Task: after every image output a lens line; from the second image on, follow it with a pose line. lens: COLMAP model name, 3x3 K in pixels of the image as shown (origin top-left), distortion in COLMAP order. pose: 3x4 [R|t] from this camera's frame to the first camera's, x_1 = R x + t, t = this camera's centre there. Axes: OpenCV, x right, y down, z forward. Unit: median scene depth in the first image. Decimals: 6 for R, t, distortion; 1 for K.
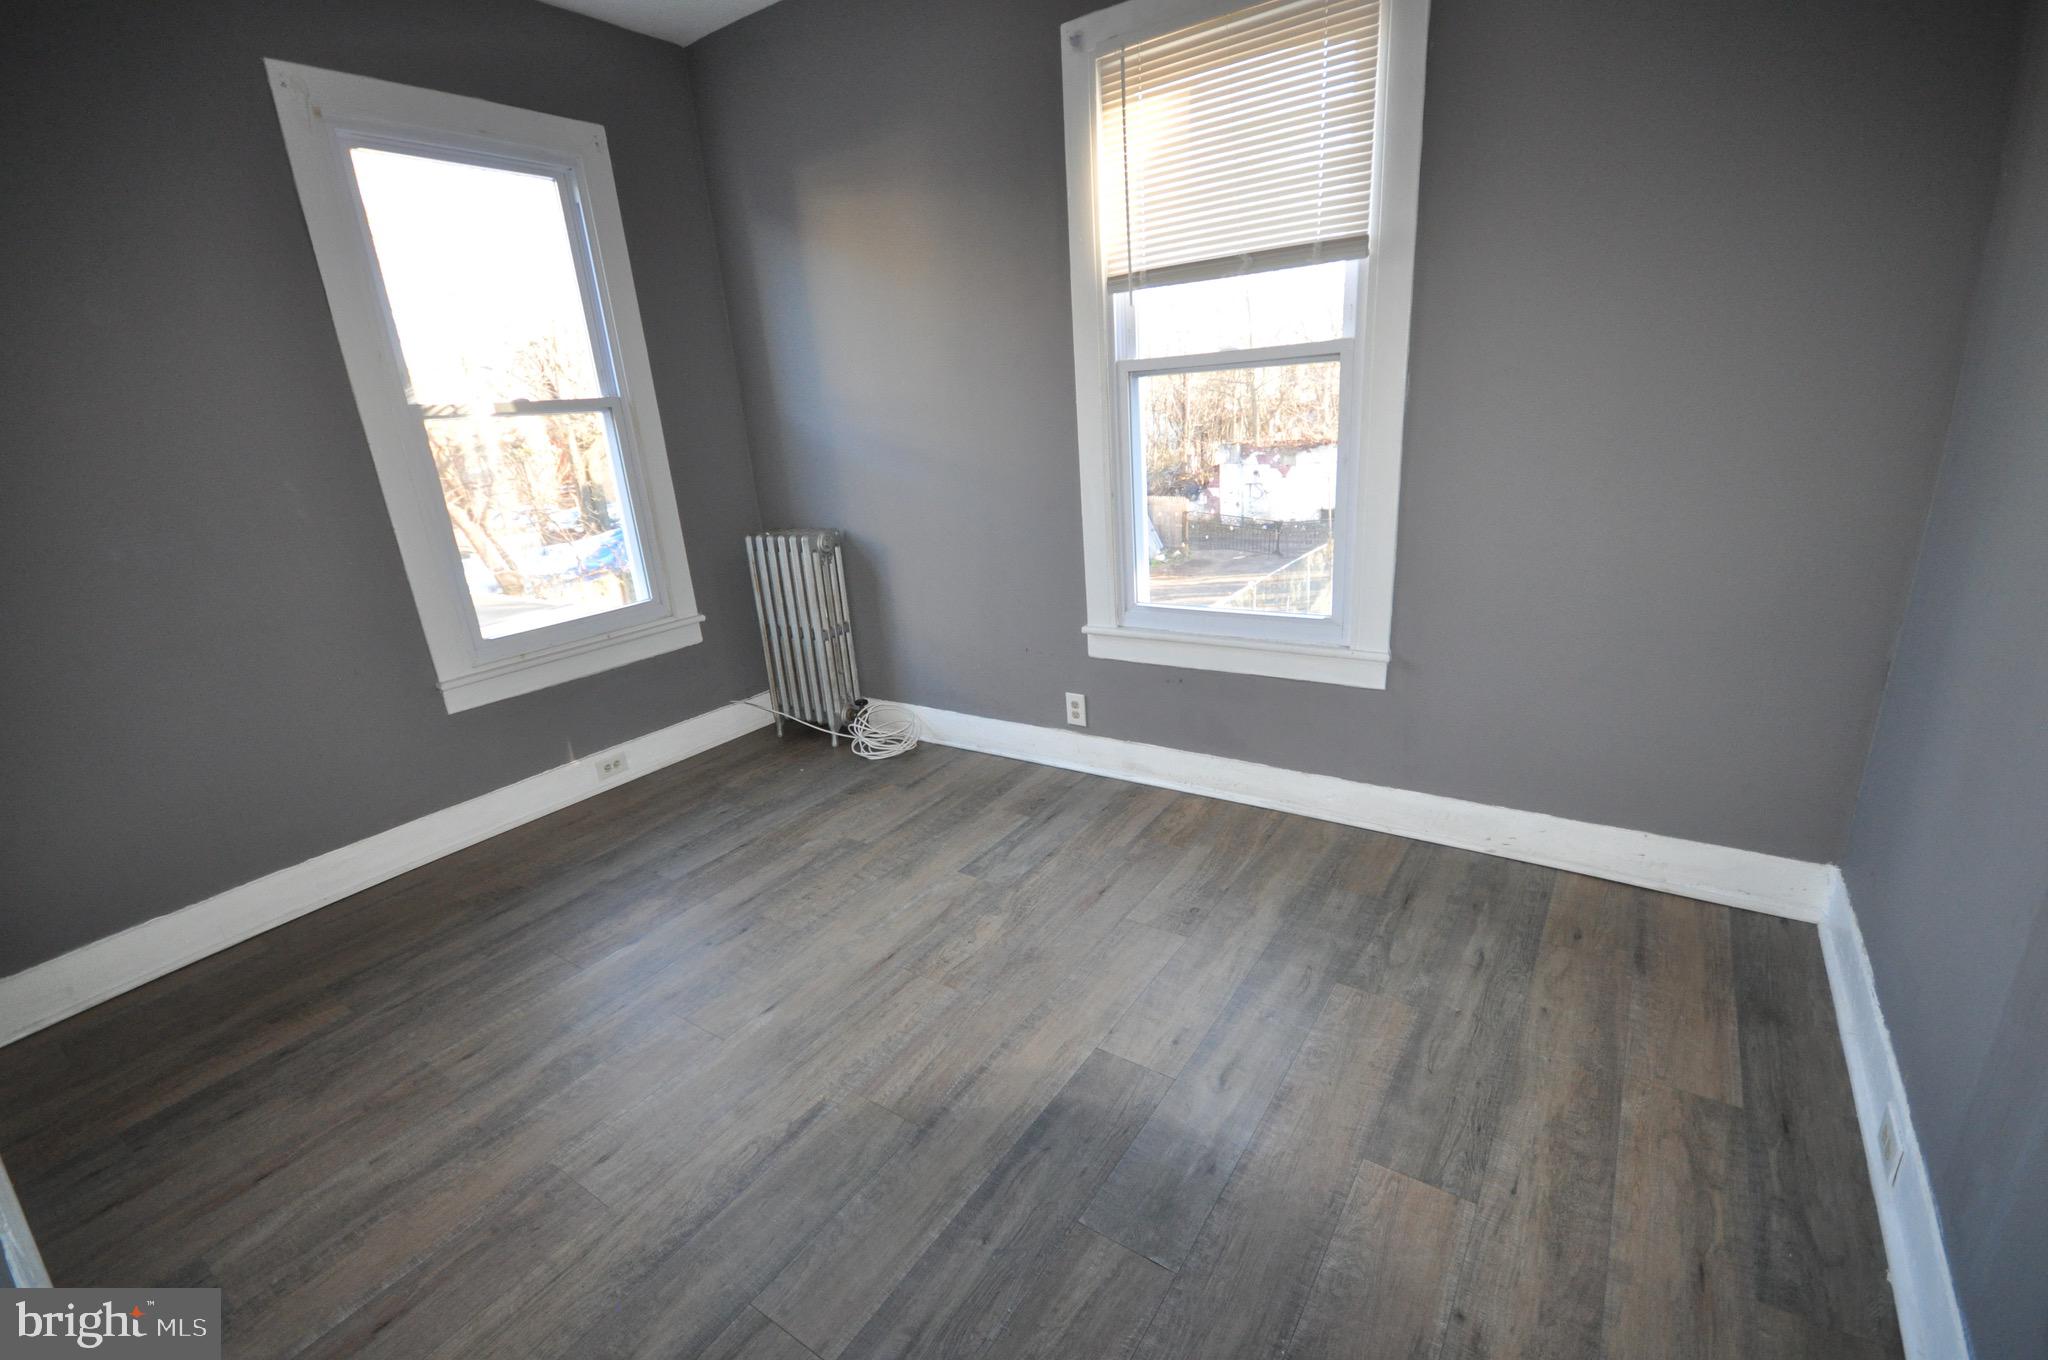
lens RADIAL K [[895.3, 0, 1027.1], [0, 895.3, 703.9], [0, 0, 1]] dist [-0.000168, -0.003432]
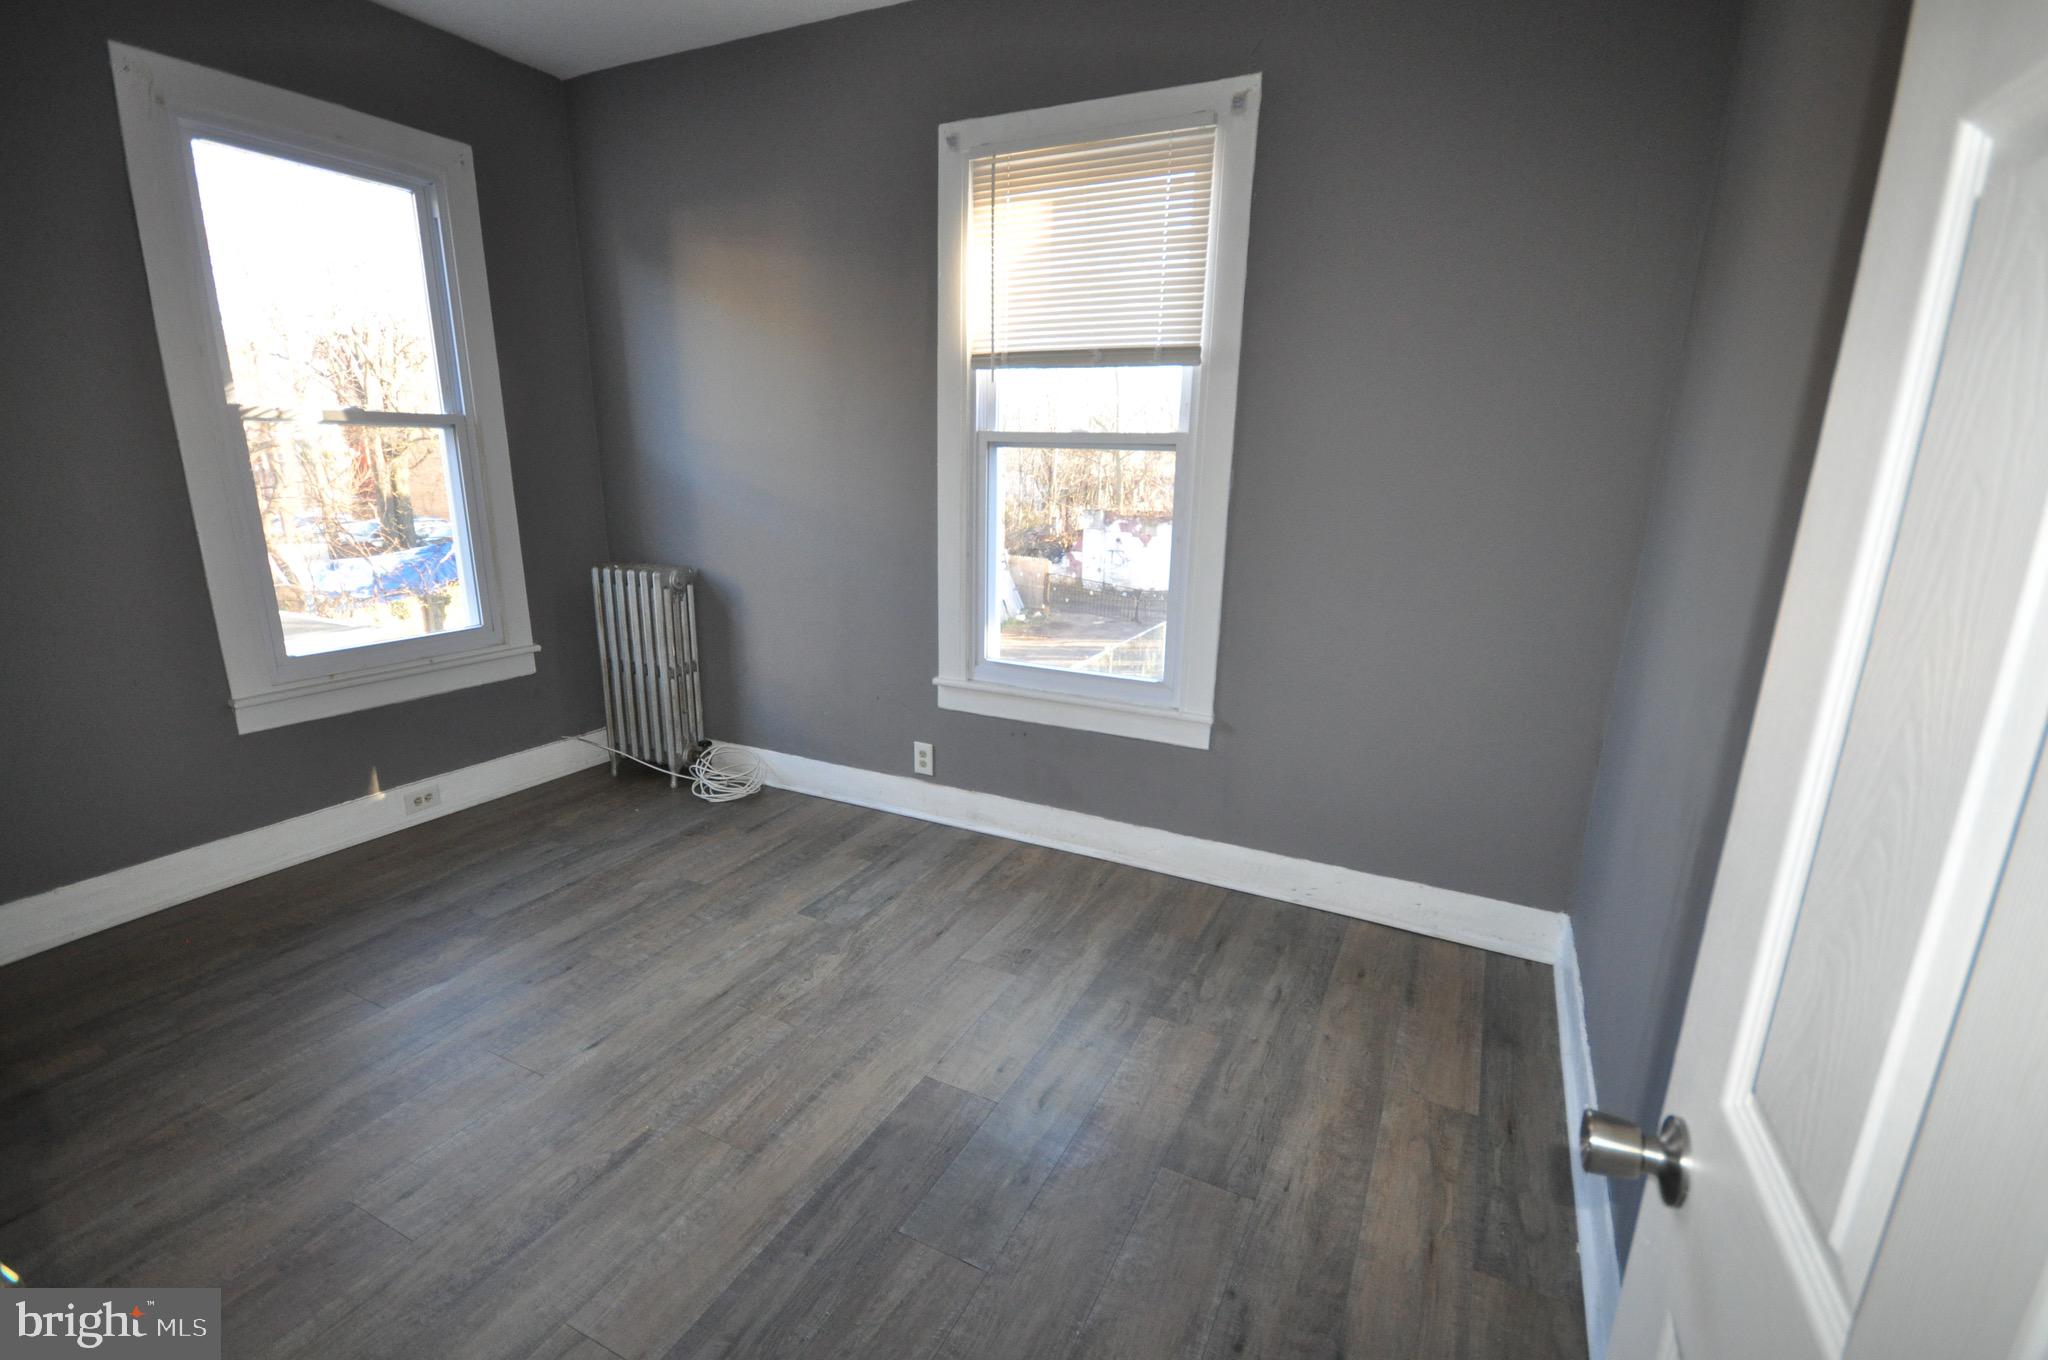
lens RADIAL K [[929.7, 0, 1020.7], [0, 929.7, 699.5], [0, 0, 1]] dist [0.020587, -0.014322]
pose [[0.987400, 0.051082, 0.149775, 0.001568], [-0.040563, 0.996546, -0.072465, 0.017207], [-0.152959, 0.065476, 0.986061, -0.102724]]
